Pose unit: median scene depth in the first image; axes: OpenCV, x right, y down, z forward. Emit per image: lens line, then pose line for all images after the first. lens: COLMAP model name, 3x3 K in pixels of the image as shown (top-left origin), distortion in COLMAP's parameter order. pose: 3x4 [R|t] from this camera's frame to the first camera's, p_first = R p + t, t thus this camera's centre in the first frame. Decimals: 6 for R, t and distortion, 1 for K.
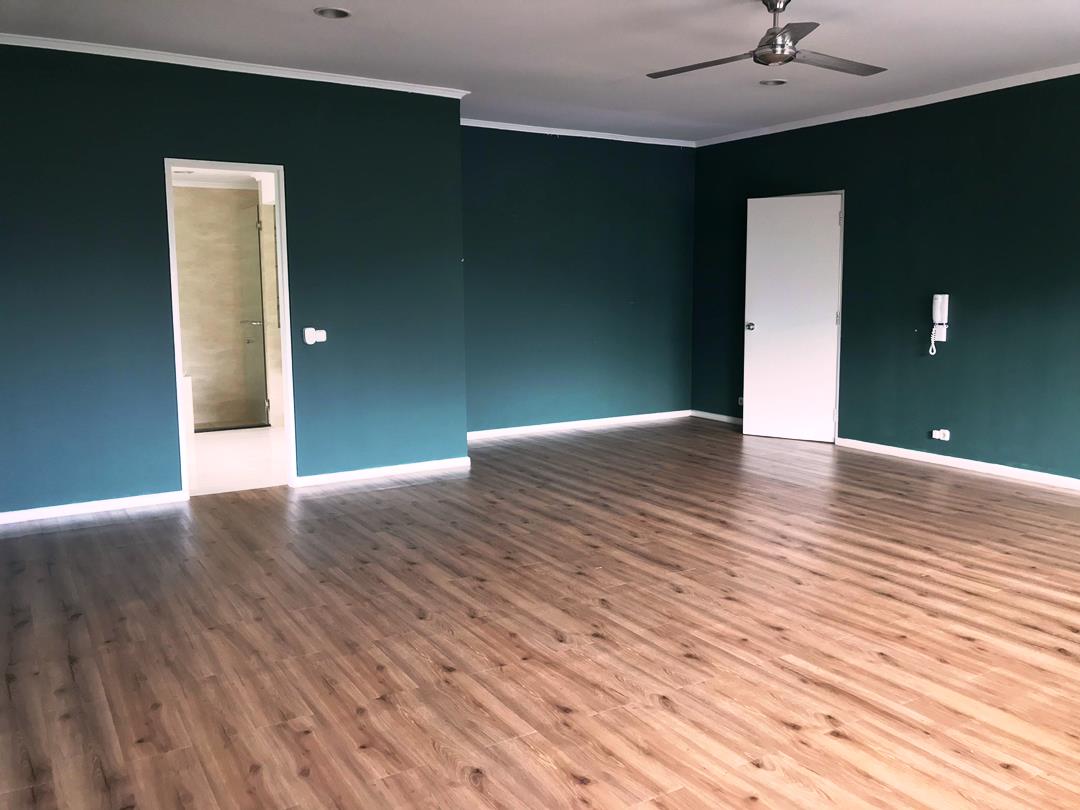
lens RADIAL K [[881.8, 0, 531.2], [0, 881.8, 406.1], [0, 0, 1]] dist [0.026082, -0.012539]
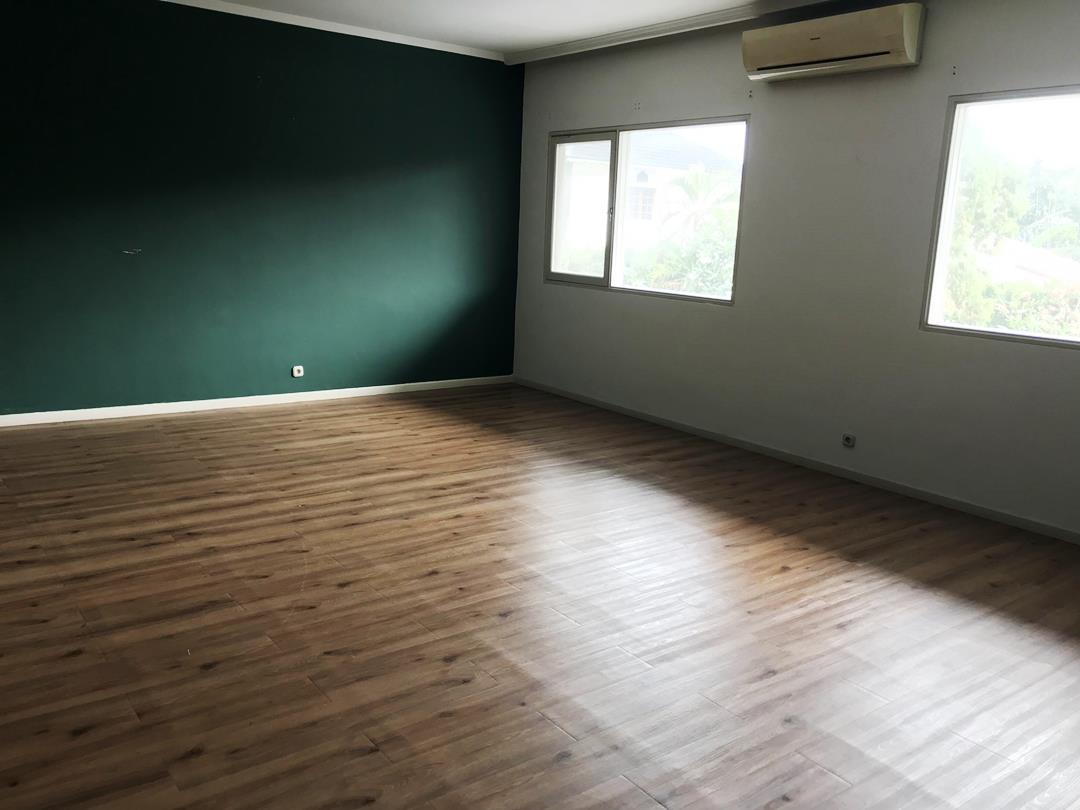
lens RADIAL K [[881.8, 0, 538.5], [0, 881.8, 400.4], [0, 0, 1]] dist [0.026082, -0.012539]
pose [[-0.108959, -0.191033, 0.975517, -0.596746], [0.088725, 0.975574, 0.200954, -0.118767], [-0.990079, 0.108449, -0.089348, 0.816873]]
